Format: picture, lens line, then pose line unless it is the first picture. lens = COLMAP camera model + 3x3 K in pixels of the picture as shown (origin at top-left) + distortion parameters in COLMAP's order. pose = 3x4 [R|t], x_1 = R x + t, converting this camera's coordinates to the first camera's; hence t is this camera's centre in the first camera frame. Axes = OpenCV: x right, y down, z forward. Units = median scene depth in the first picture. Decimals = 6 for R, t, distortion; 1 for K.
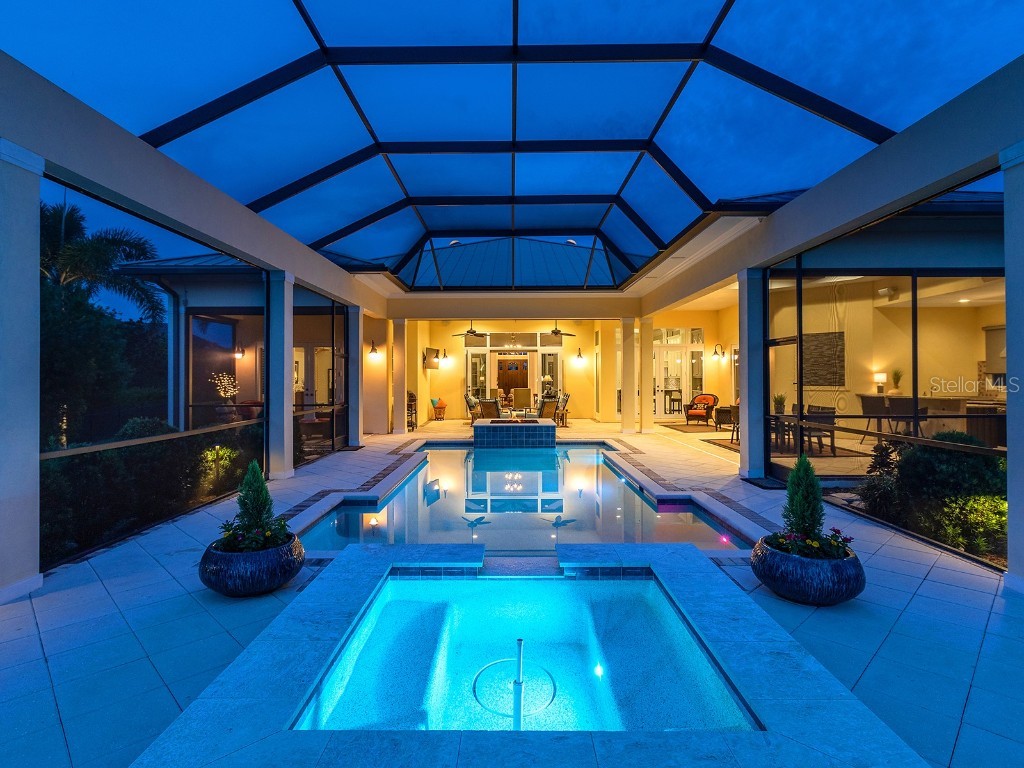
lens RADIAL K [[527.0, 0, 507.6], [0, 527.0, 378.1], [0, 0, 1]] dist [0.002986, -0.004793]
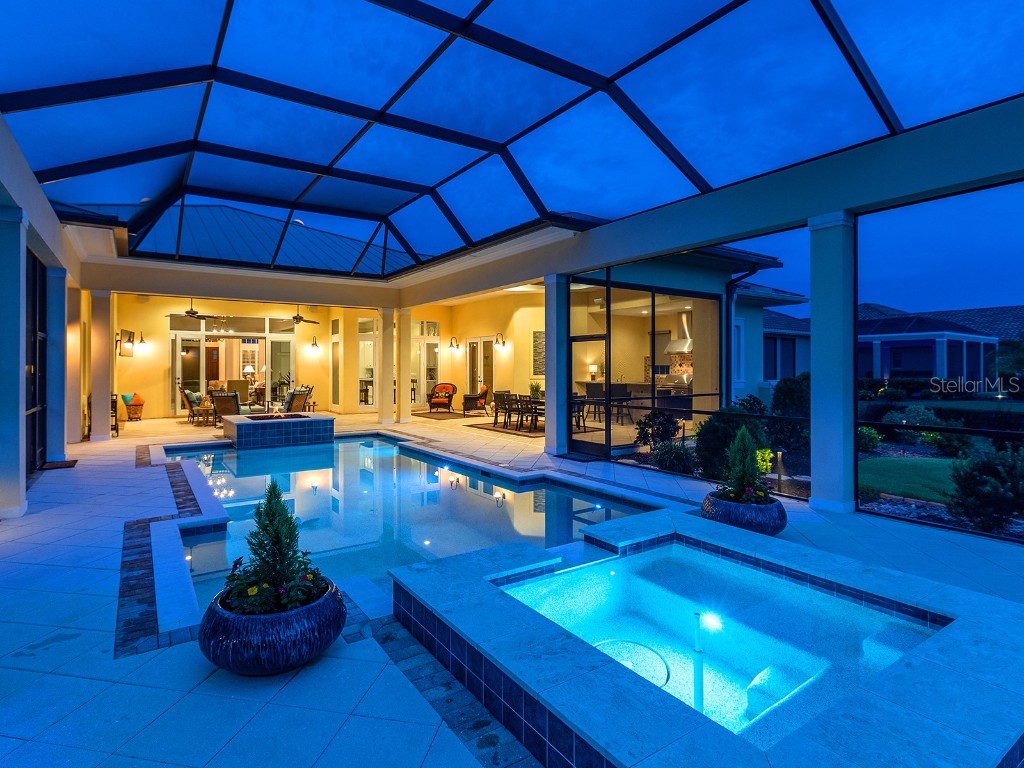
lens RADIAL K [[527.0, 0, 475.6], [0, 527.0, 371.7], [0, 0, 1]] dist [0.002986, -0.004793]
pose [[0.839208, -0.001362, 0.543809, -0.200410], [-0.001974, 0.999983, 0.005550, 0.000428], [-0.543807, -0.005731, 0.839190, 0.076171]]
